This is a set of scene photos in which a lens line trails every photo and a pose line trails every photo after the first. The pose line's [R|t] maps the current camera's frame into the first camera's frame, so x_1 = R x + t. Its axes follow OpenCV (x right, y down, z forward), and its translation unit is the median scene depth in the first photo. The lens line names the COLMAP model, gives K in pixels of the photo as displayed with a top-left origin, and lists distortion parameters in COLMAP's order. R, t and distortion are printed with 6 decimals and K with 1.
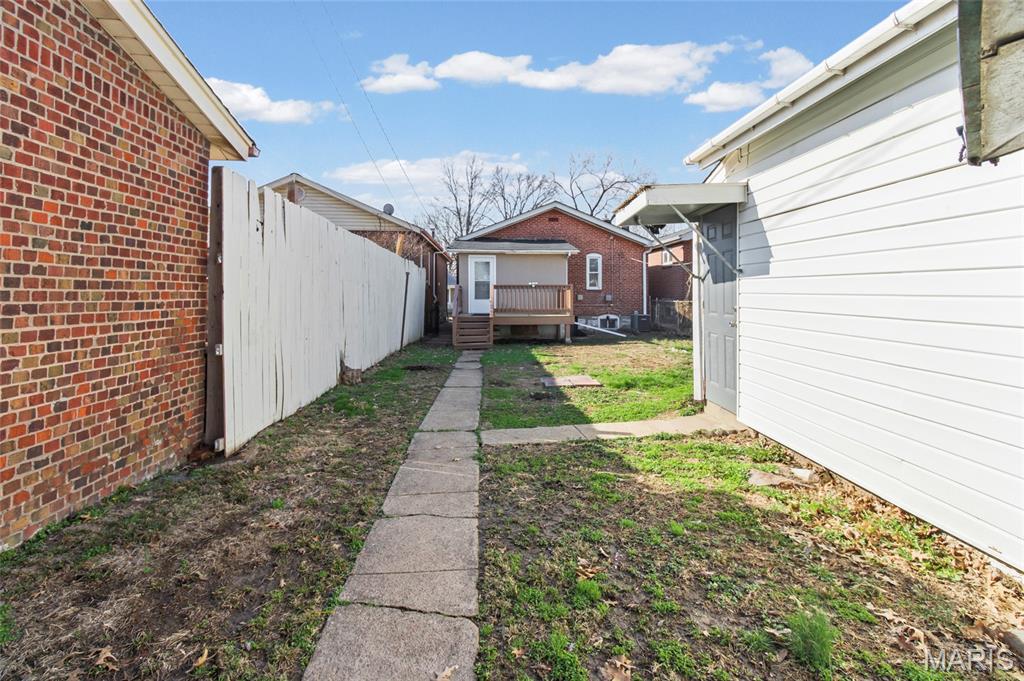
lens RADIAL K [[481.6, 0, 509.4], [0, 481.6, 282.9], [0, 0, 1]] dist [0.000678, -0.010508]
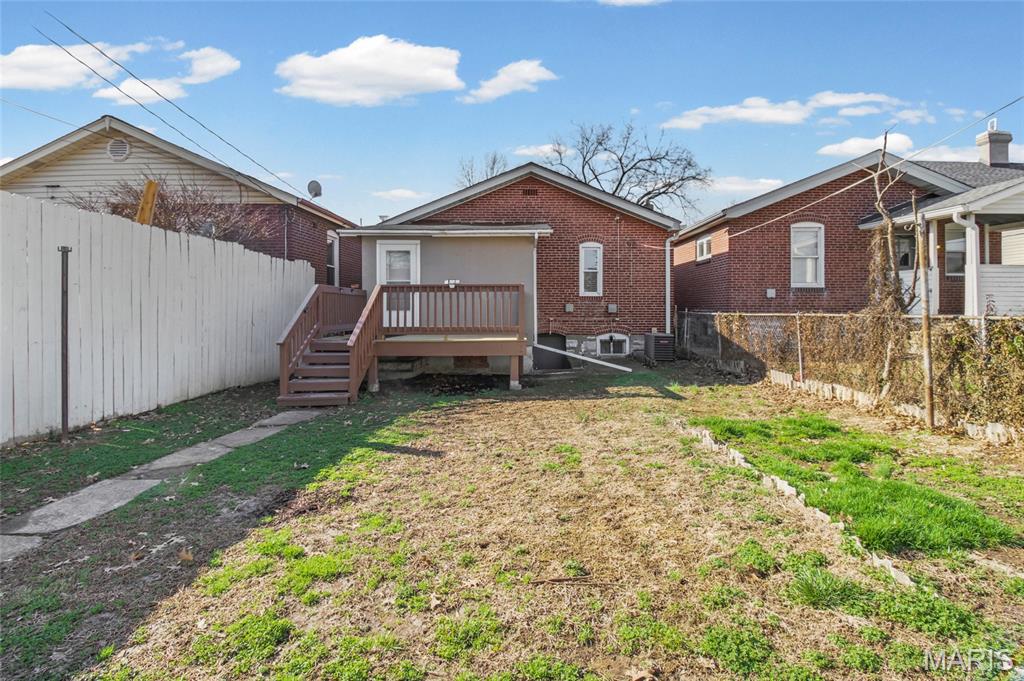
lens RADIAL K [[481.8, 0, 512.9], [0, 481.8, 304.3], [0, 0, 1]] dist [-0.000241, -0.010661]
pose [[0.997655, -0.001835, -0.068425, 0.114414], [0.003244, 0.999785, 0.020489, 0.011146], [0.068373, -0.020663, 0.997446, 0.326507]]
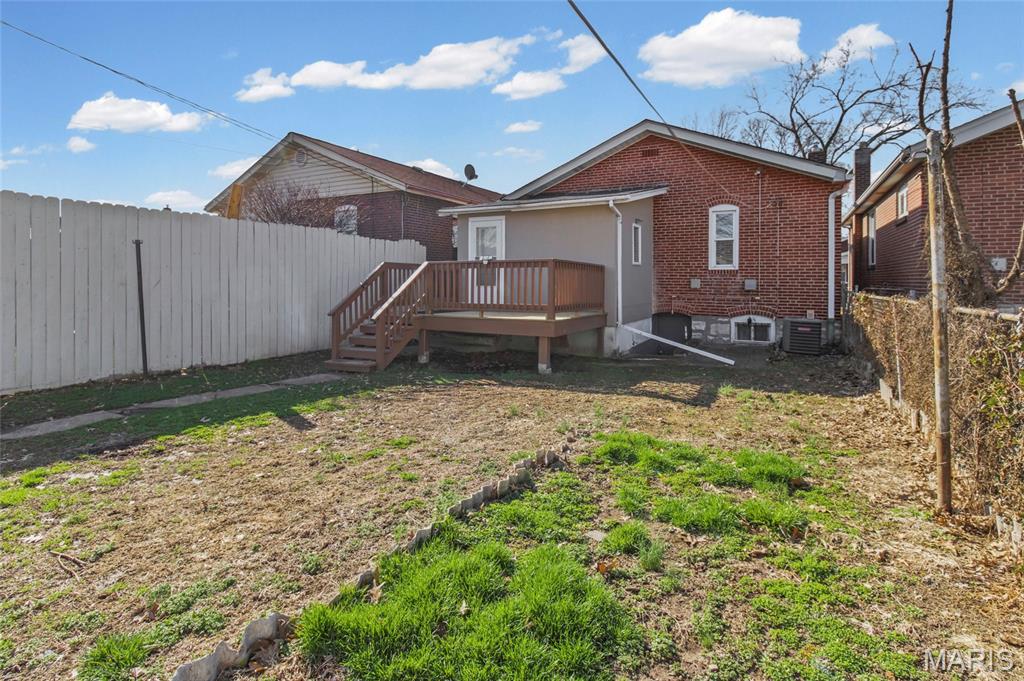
lens RADIAL K [[488.8, 0, 513.6], [0, 488.8, 276.5], [0, 0, 1]] dist [0.000470, -0.011465]
pose [[0.853249, -0.000884, -0.521503, 0.265005], [0.011691, 0.999780, 0.017434, 0.009088], [0.521373, -0.020973, 0.853071, 0.394153]]
